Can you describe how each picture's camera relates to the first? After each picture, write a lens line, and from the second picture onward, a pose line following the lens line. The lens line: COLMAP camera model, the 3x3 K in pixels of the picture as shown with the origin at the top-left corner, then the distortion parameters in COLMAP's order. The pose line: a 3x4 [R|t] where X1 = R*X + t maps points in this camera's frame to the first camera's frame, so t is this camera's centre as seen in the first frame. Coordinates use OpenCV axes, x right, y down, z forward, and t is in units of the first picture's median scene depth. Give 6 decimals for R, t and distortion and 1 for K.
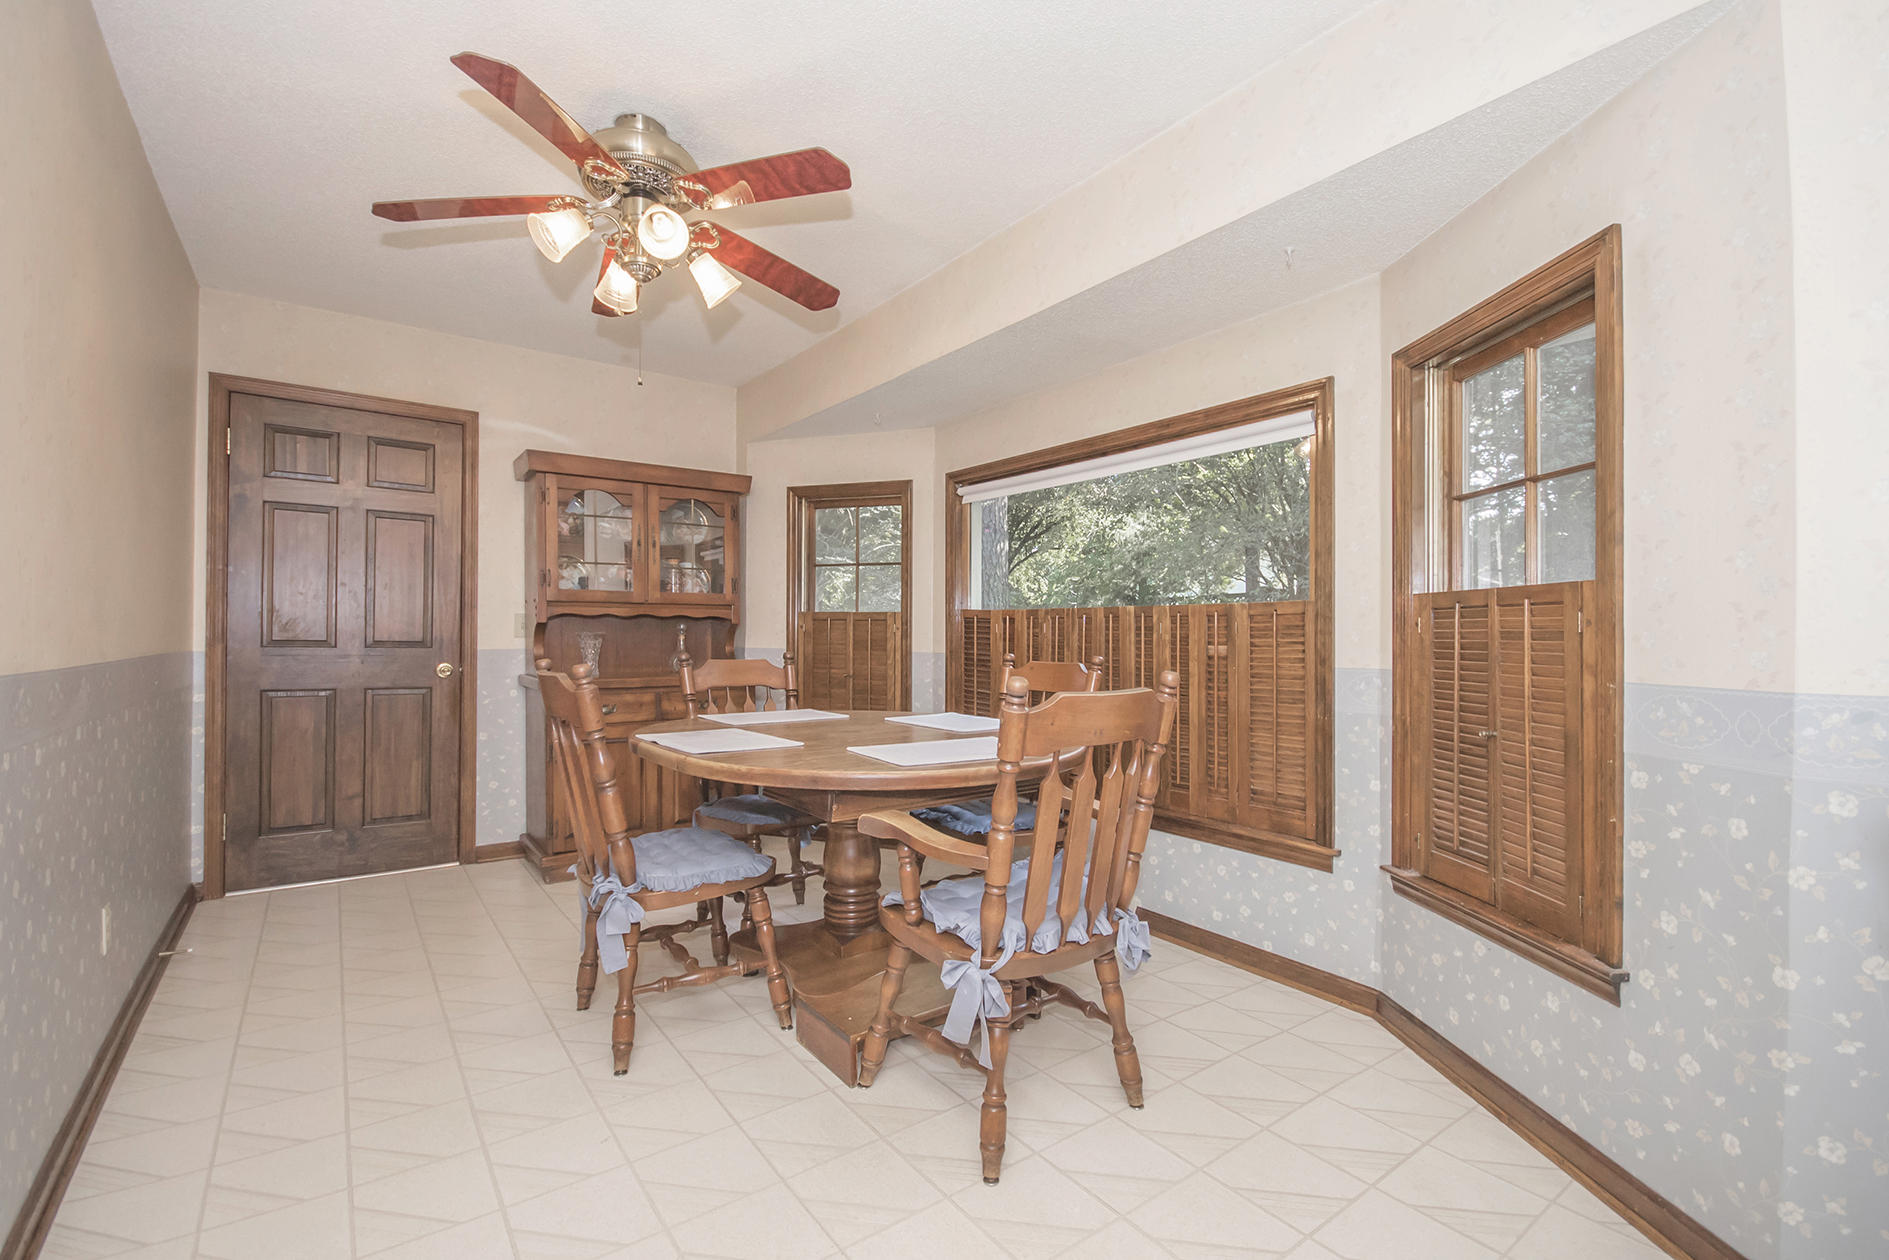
lens RADIAL K [[837.9, 0, 939.9], [0, 837.9, 635.7], [0, 0, 1]] dist [-0.016929, -0.001004]
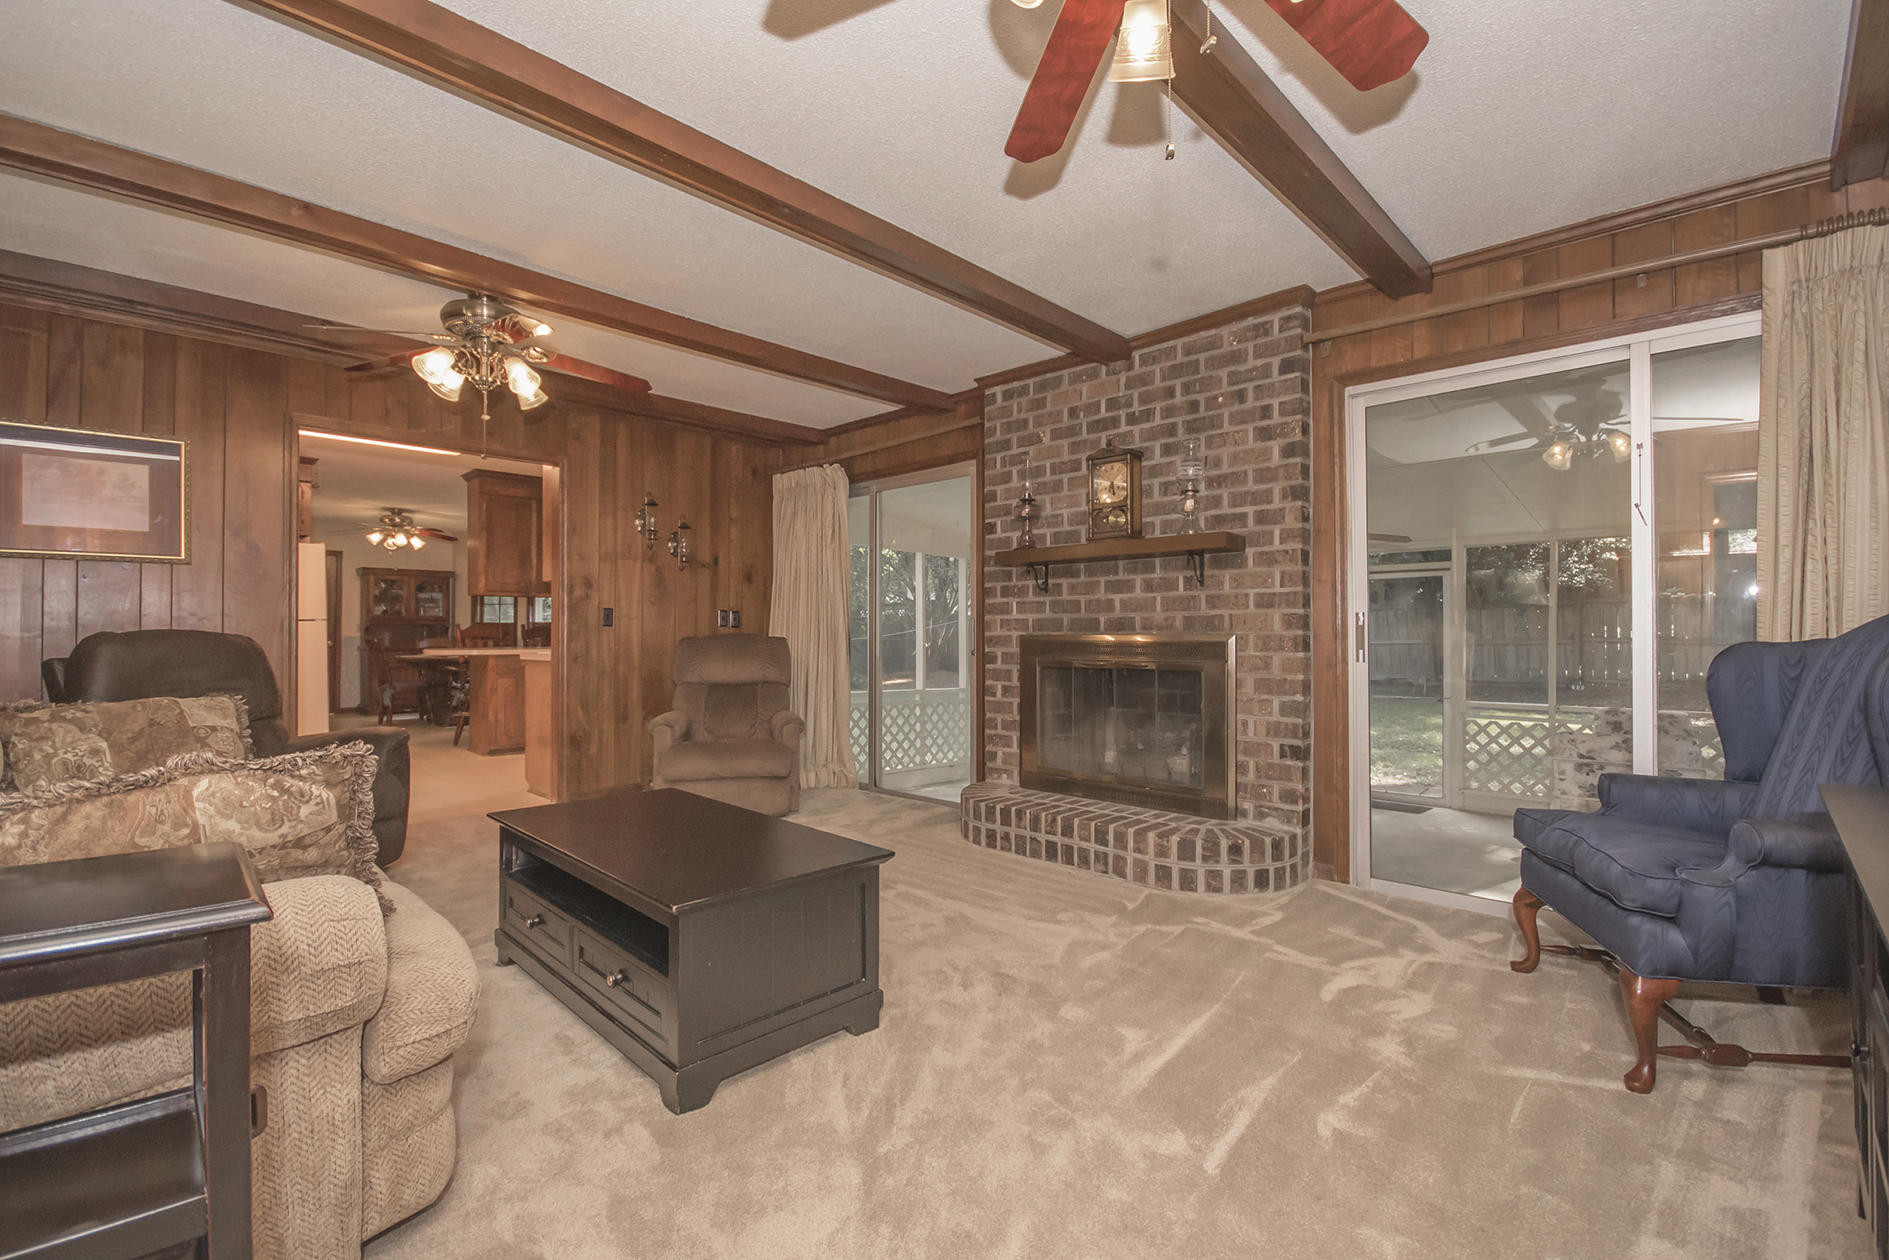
lens RADIAL K [[837.9, 0, 948.4], [0, 837.9, 629.2], [0, 0, 1]] dist [-0.016929, -0.001004]
pose [[0.986003, -0.000903, 0.166724, 0.474692], [0.001551, 0.999992, -0.003751, 0.003501], [-0.166719, 0.003957, 0.985996, -1.003920]]
